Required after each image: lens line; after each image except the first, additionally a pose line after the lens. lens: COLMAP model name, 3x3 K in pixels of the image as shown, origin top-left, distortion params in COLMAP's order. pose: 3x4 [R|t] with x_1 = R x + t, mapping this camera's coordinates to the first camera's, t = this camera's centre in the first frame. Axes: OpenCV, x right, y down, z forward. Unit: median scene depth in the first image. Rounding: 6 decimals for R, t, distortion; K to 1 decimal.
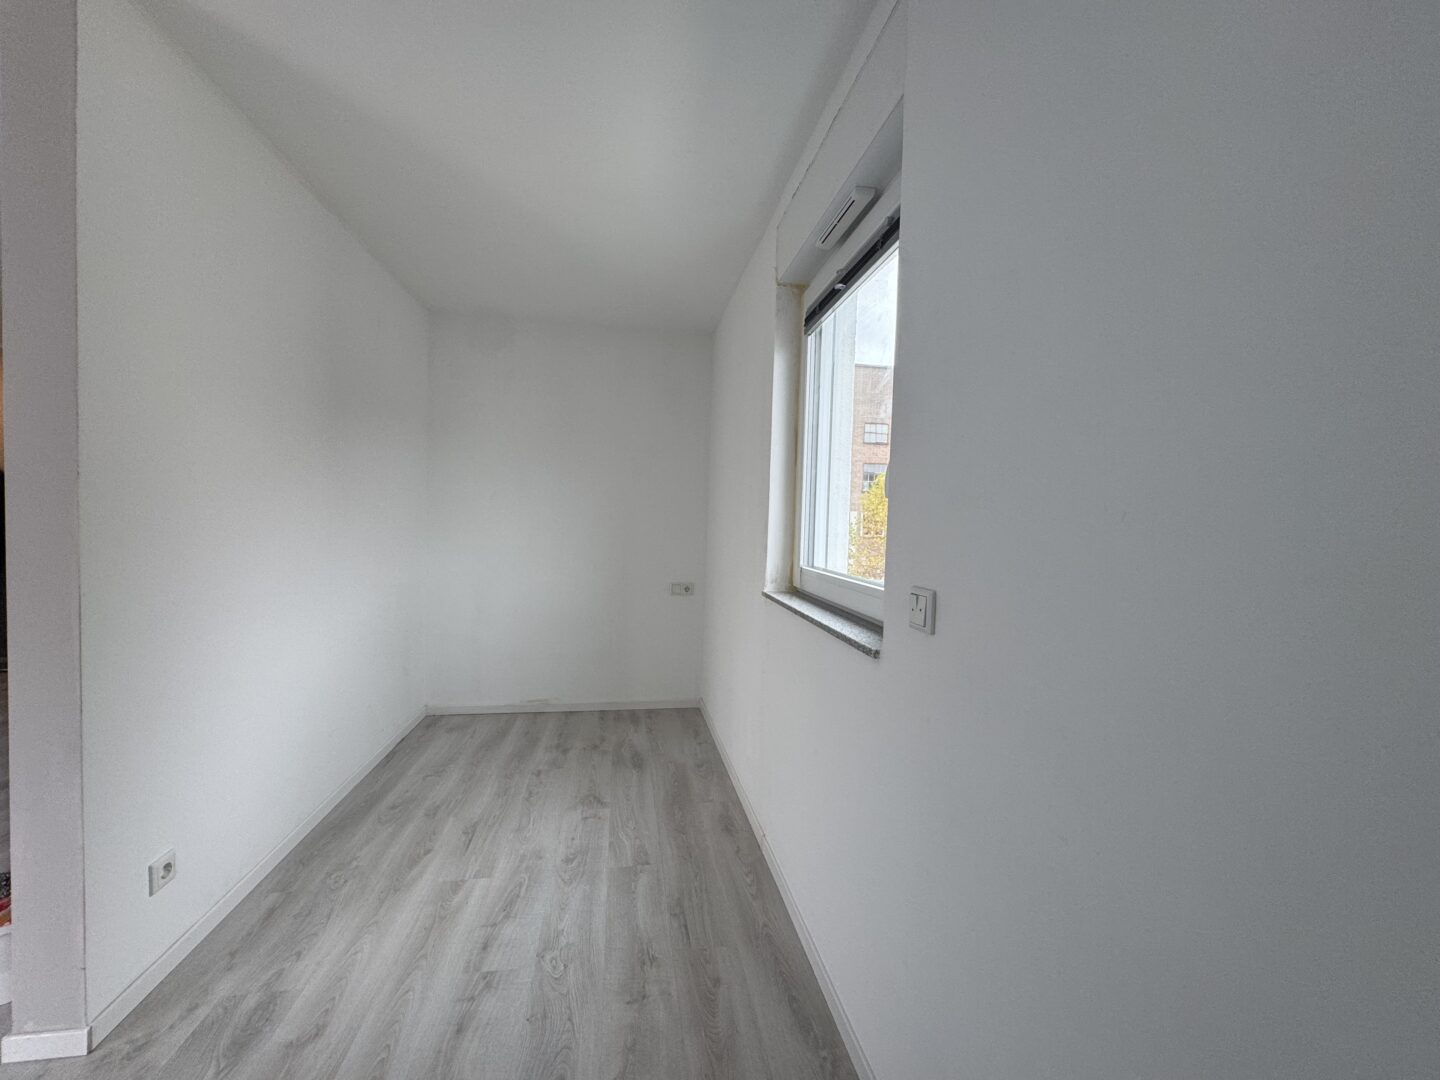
lens RADIAL K [[576.0, 0, 718.0], [0, 576.0, 540.8], [0, 0, 1]] dist [-0.001735, 0.000344]
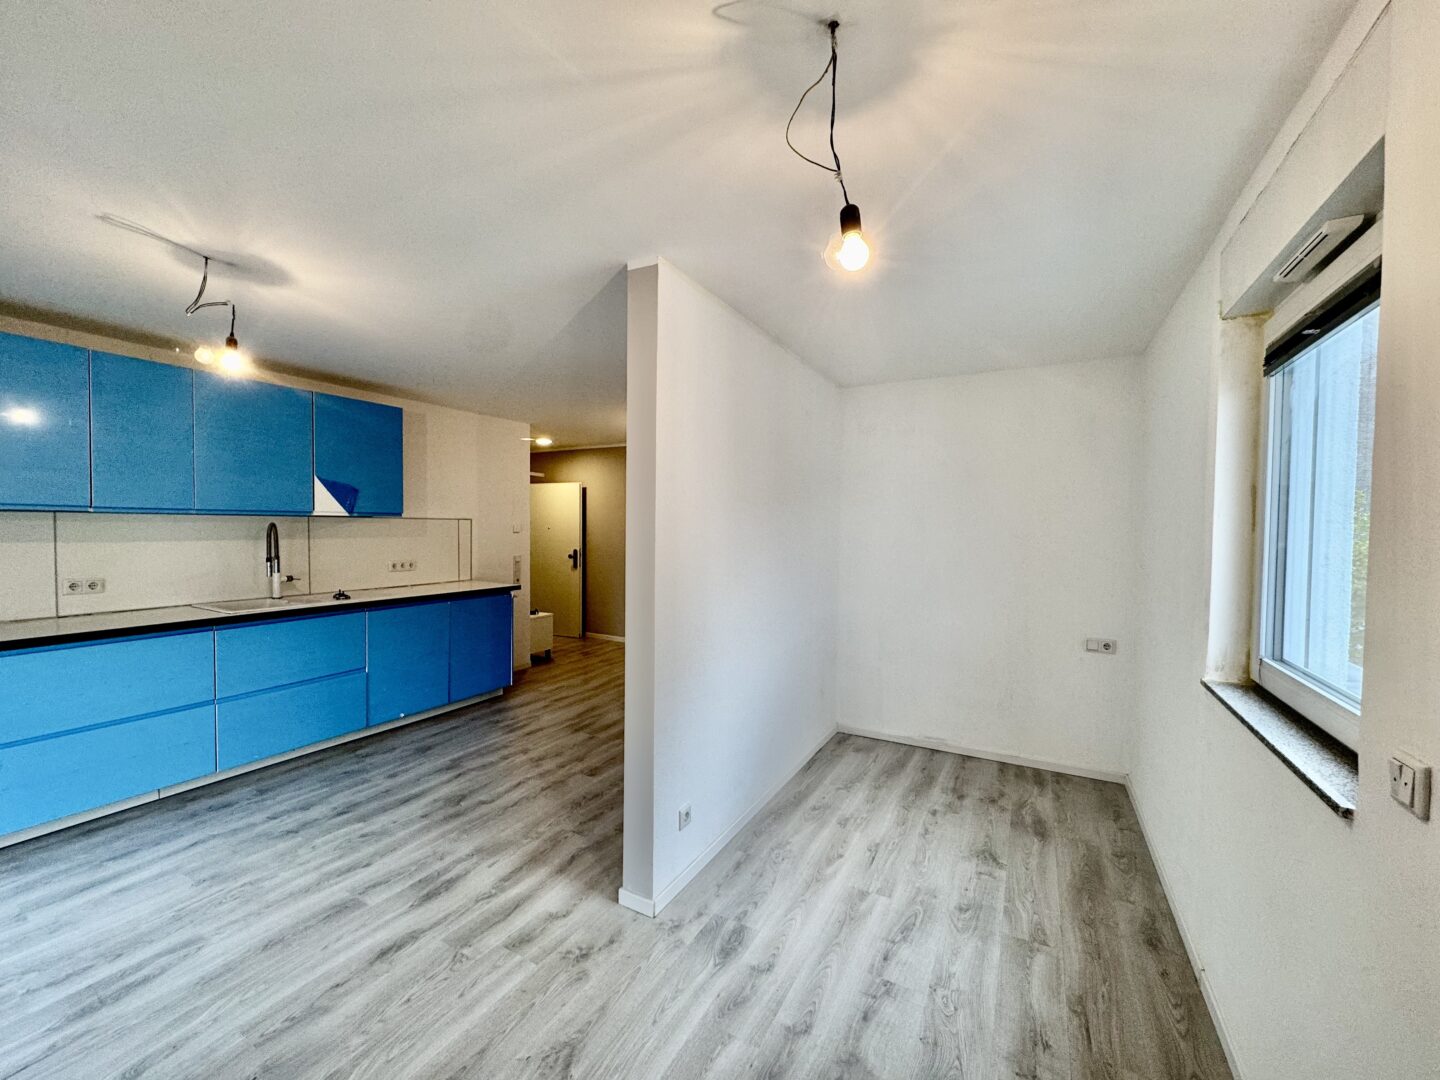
lens RADIAL K [[576.0, 0, 718.2], [0, 576.0, 541.2], [0, 0, 1]] dist [-0.001735, 0.000344]
pose [[0.784096, -0.001827, -0.620637, 0.054361], [-0.011789, 0.999771, -0.017837, -0.111869], [0.620527, 0.021302, 0.783895, -0.141026]]
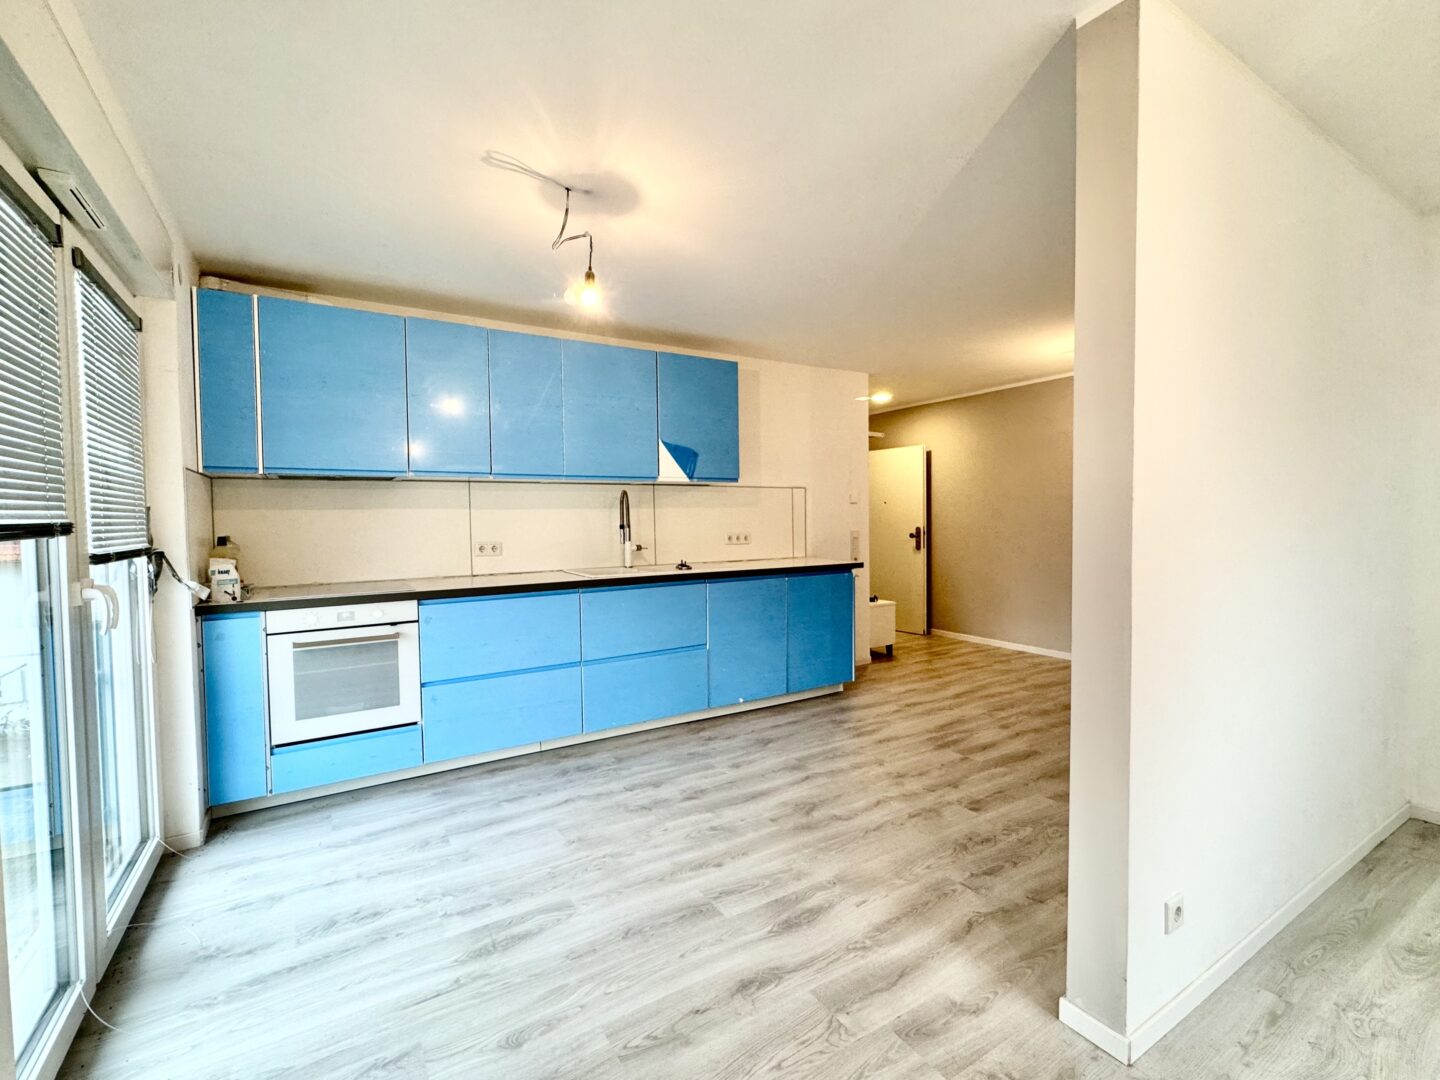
lens RADIAL K [[646.0, 0, 717.4], [0, 646.0, 543.0], [0, 0, 1]] dist [0.000122, 0.000222]
pose [[0.379993, 0.005264, -0.924974, -0.216777], [-0.009938, 0.999949, 0.001609, -0.022596], [0.924936, 0.008581, 0.380026, -0.083473]]
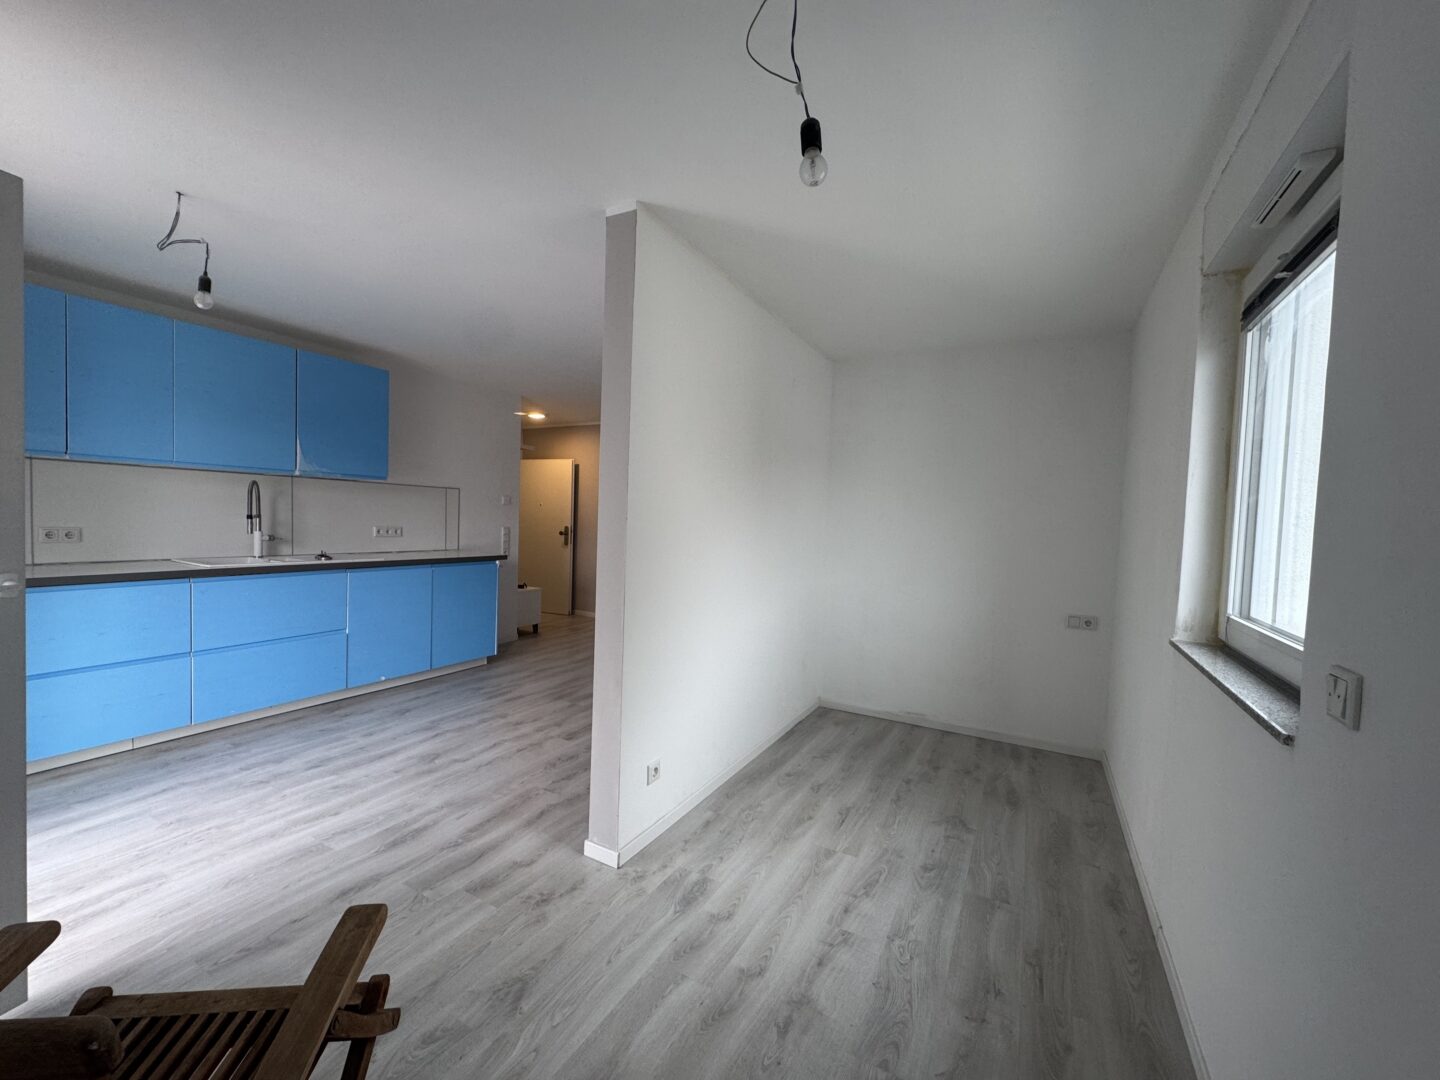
lens RADIAL K [[576.0, 0, 718.6], [0, 576.0, 540.9], [0, 0, 1]] dist [-0.001735, 0.000344]
pose [[0.784816, 0.025186, -0.619217, 0.092364], [-0.036194, 0.999331, -0.005226, -0.035607], [0.618671, 0.026513, 0.785203, -0.100723]]
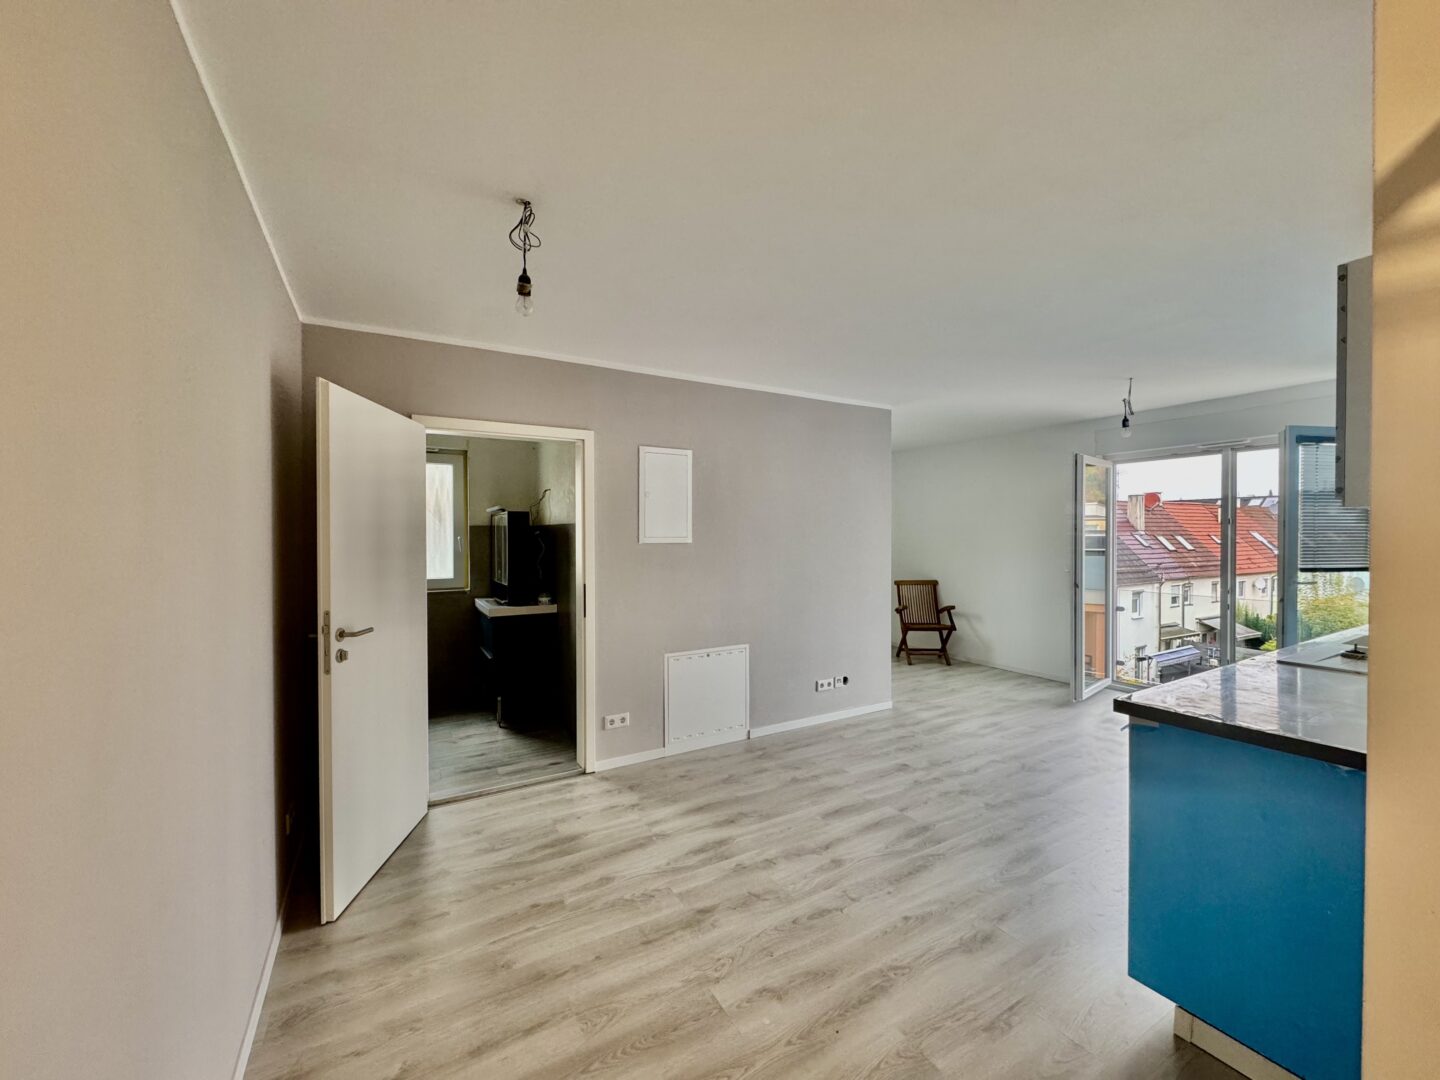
lens RADIAL K [[576.0, 0, 721.4], [0, 576.0, 538.2], [0, 0, 1]] dist [-0.001735, 0.000344]
pose [[-0.360066, -0.035451, 0.932253, -2.840411], [0.023830, 0.998602, 0.047178, -0.249143], [-0.932622, 0.039203, -0.358718, 2.208817]]
